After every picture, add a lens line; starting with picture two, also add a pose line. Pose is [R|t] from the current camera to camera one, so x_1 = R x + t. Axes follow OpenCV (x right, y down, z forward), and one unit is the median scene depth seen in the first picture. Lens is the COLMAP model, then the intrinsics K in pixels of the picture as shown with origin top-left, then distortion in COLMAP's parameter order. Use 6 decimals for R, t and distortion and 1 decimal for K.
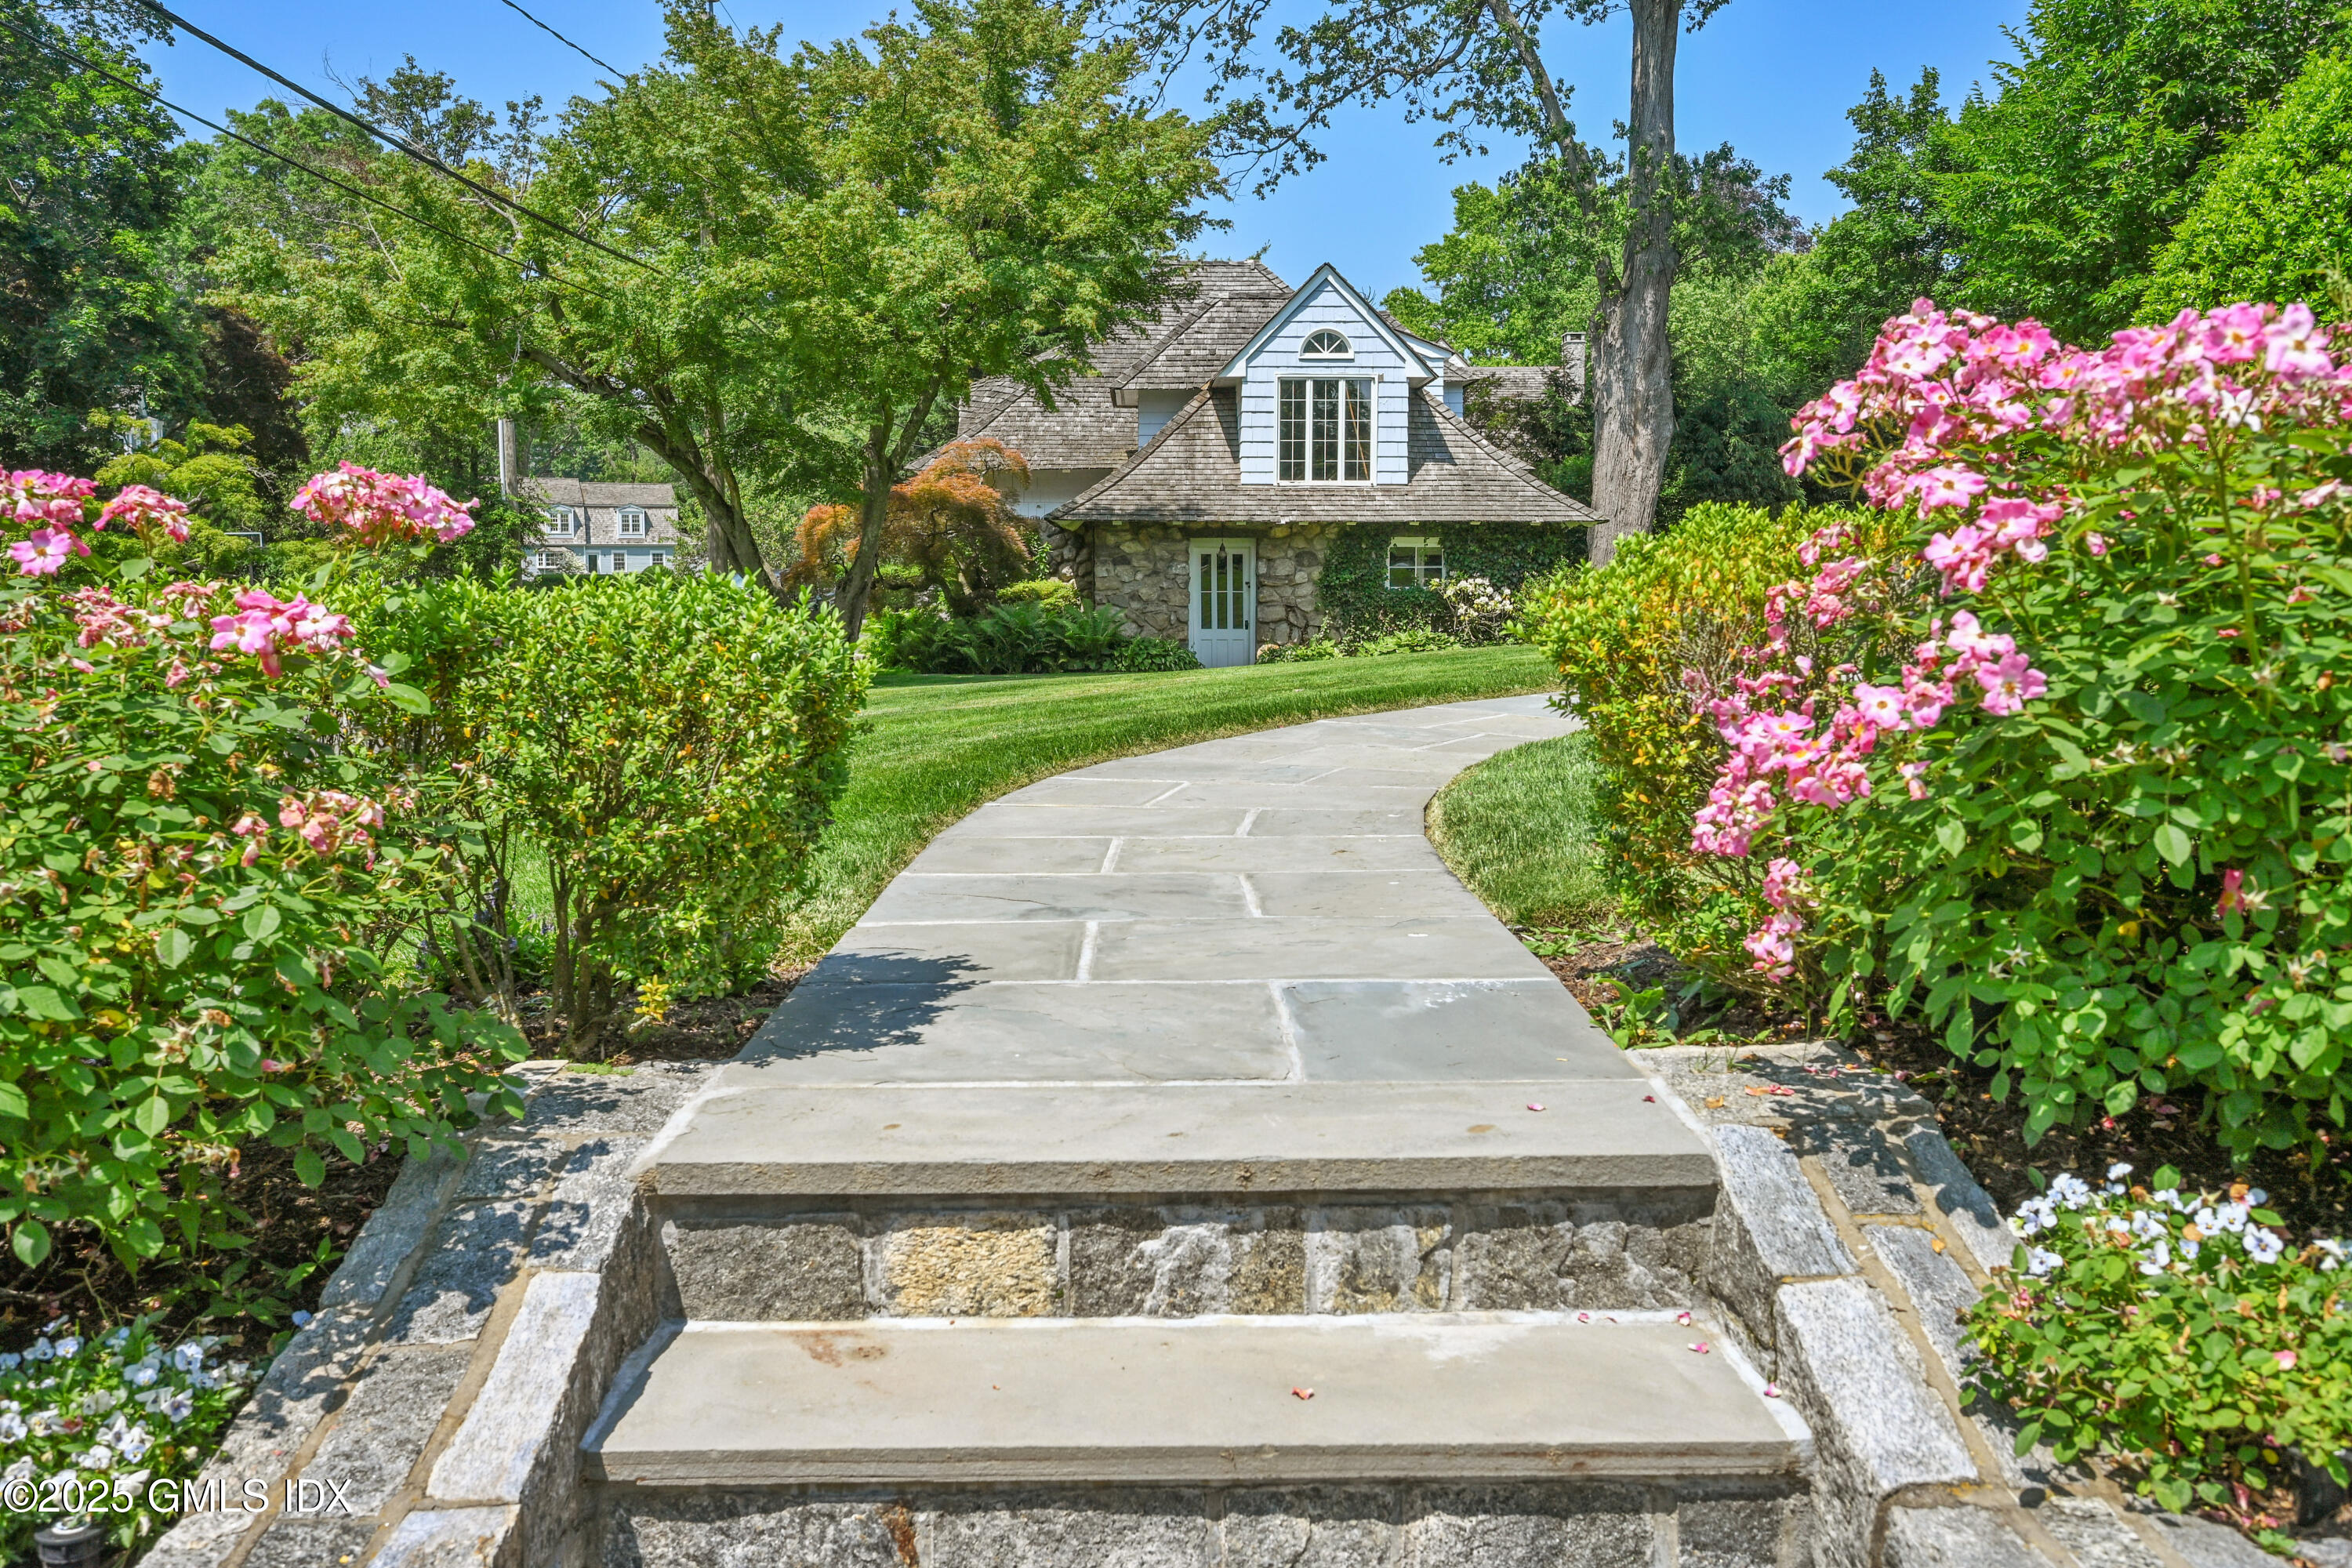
lens RADIAL K [[2014.6, 0, 1178.8], [0, 2014.6, 786.3], [0, 0, 1]] dist [-0.001401, -0.000131]
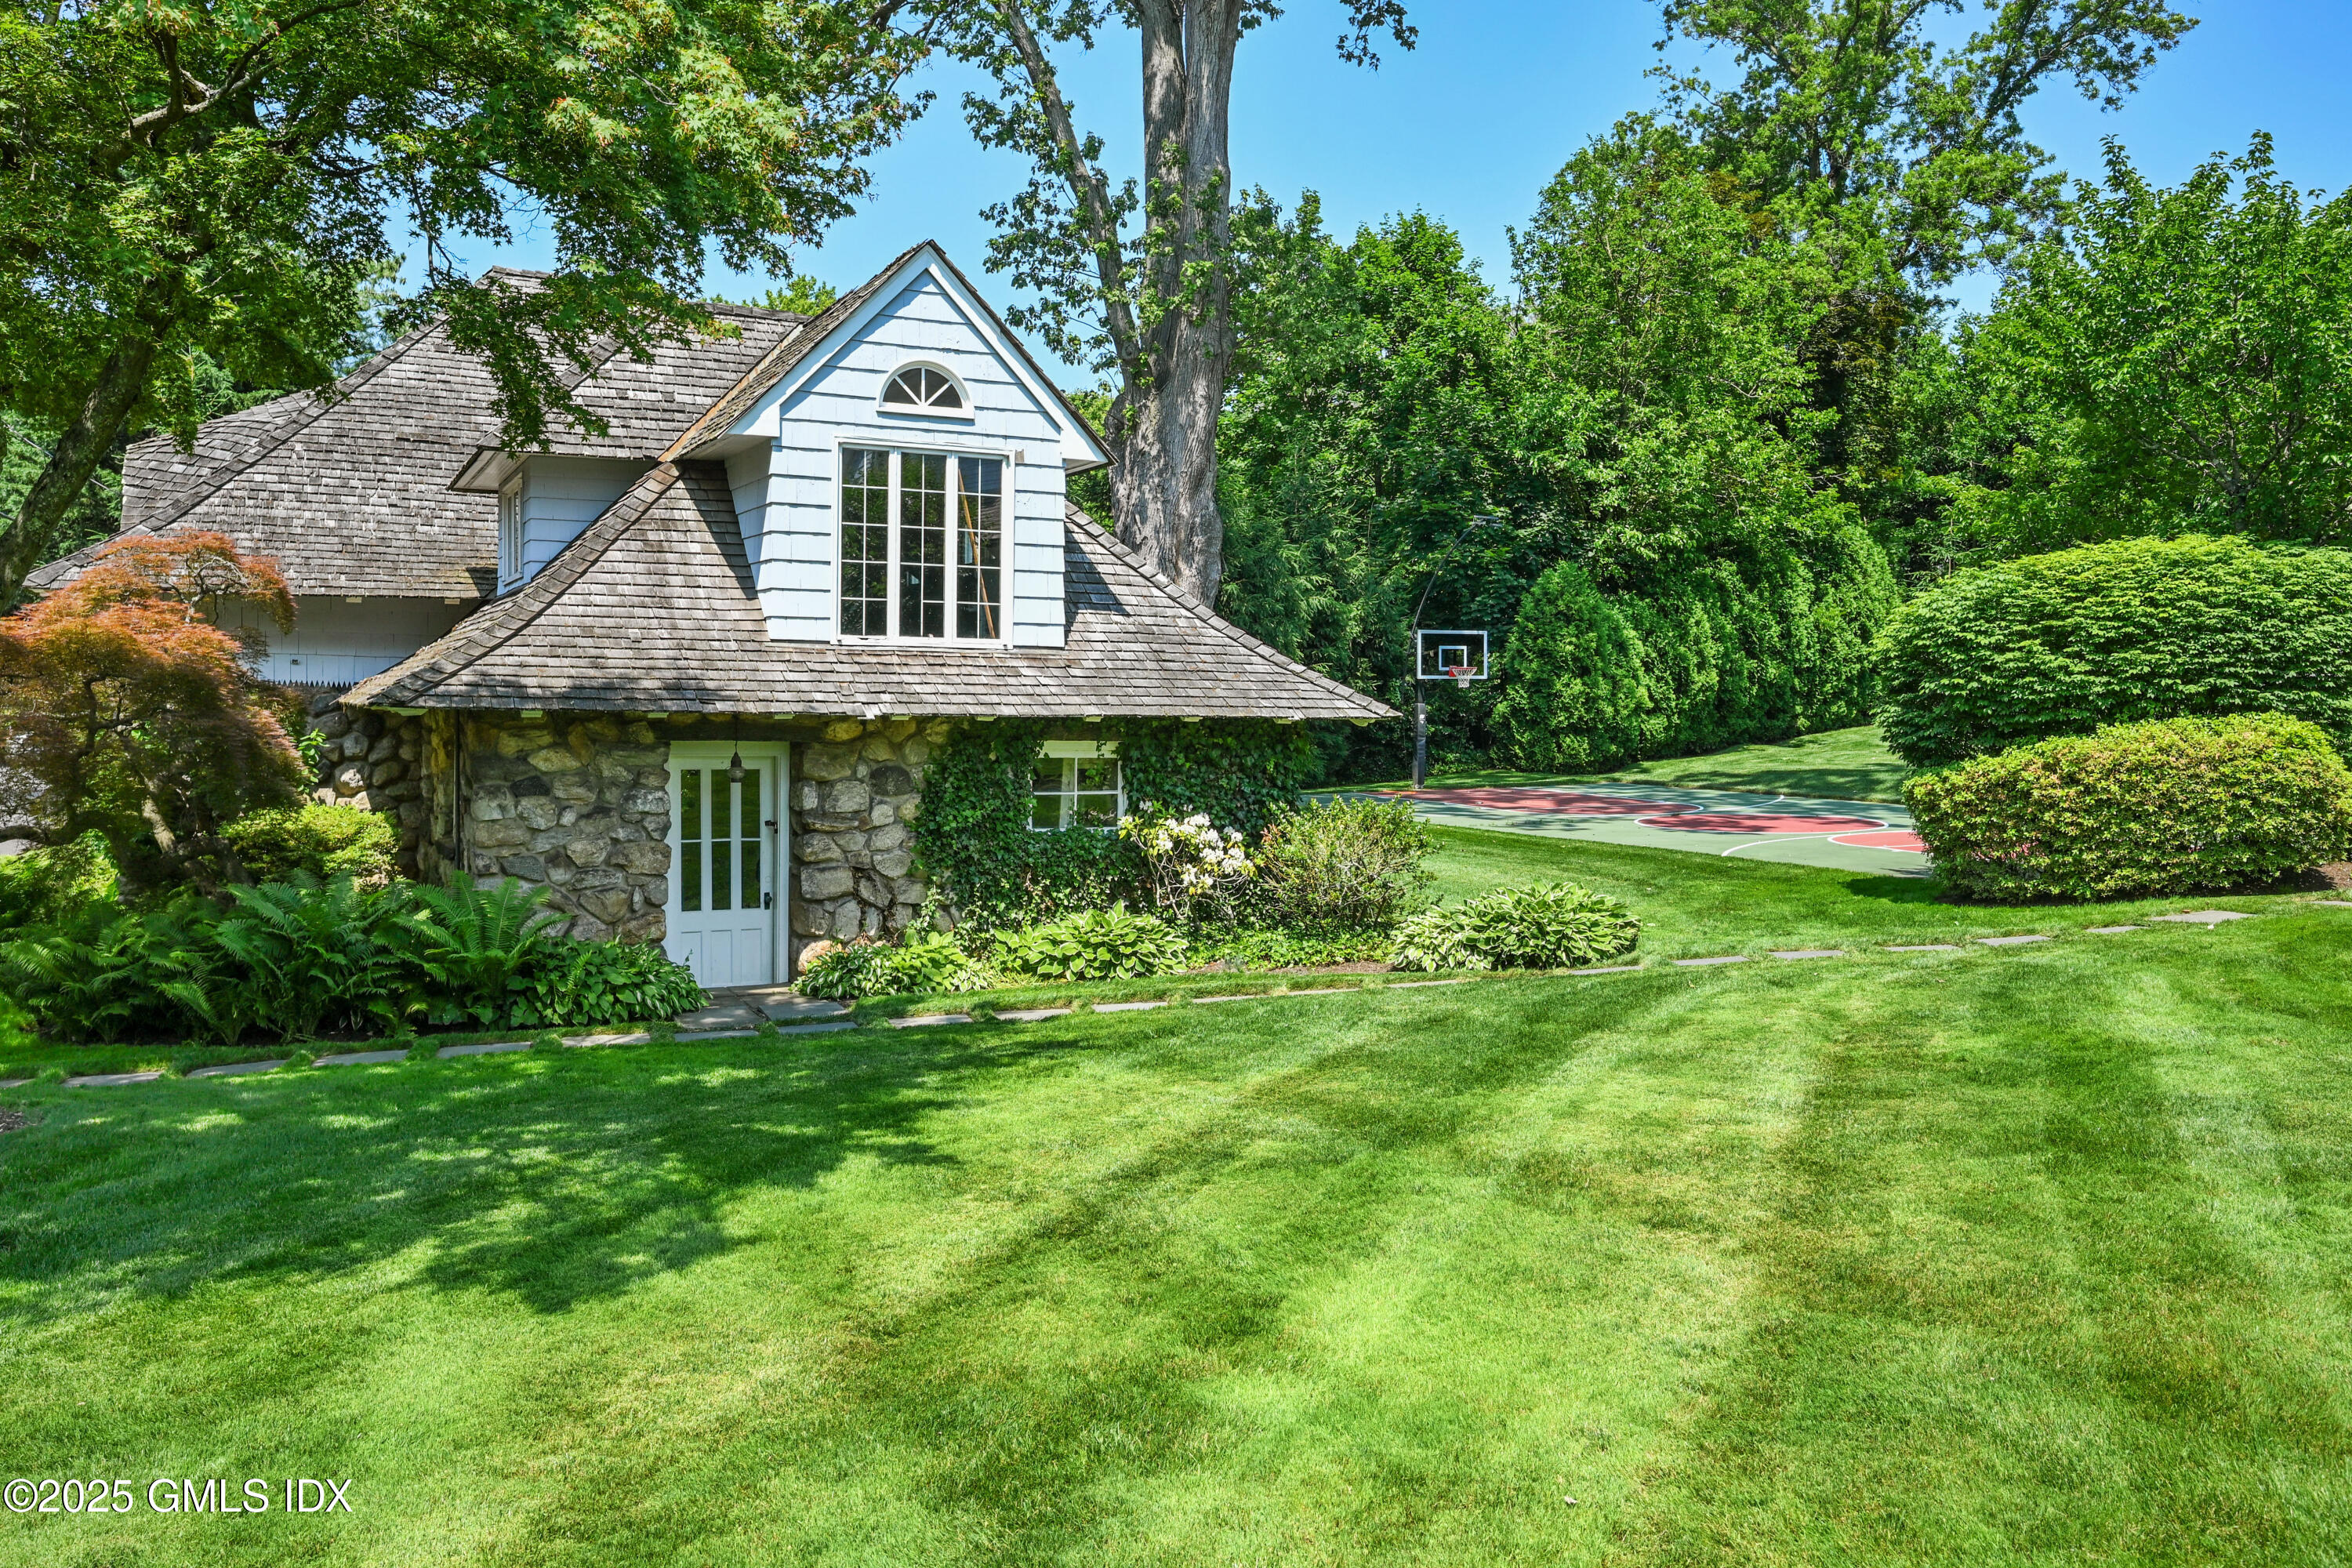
lens RADIAL K [[1888.0, 0, 1174.8], [0, 1888.0, 771.5], [0, 0, 1]] dist [0.017086, 0.003383]
pose [[0.911055, -0.002774, 0.412276, -0.075963], [0.030722, 0.997654, -0.061178, -0.082365], [-0.411139, 0.068402, 0.909003, 0.511138]]
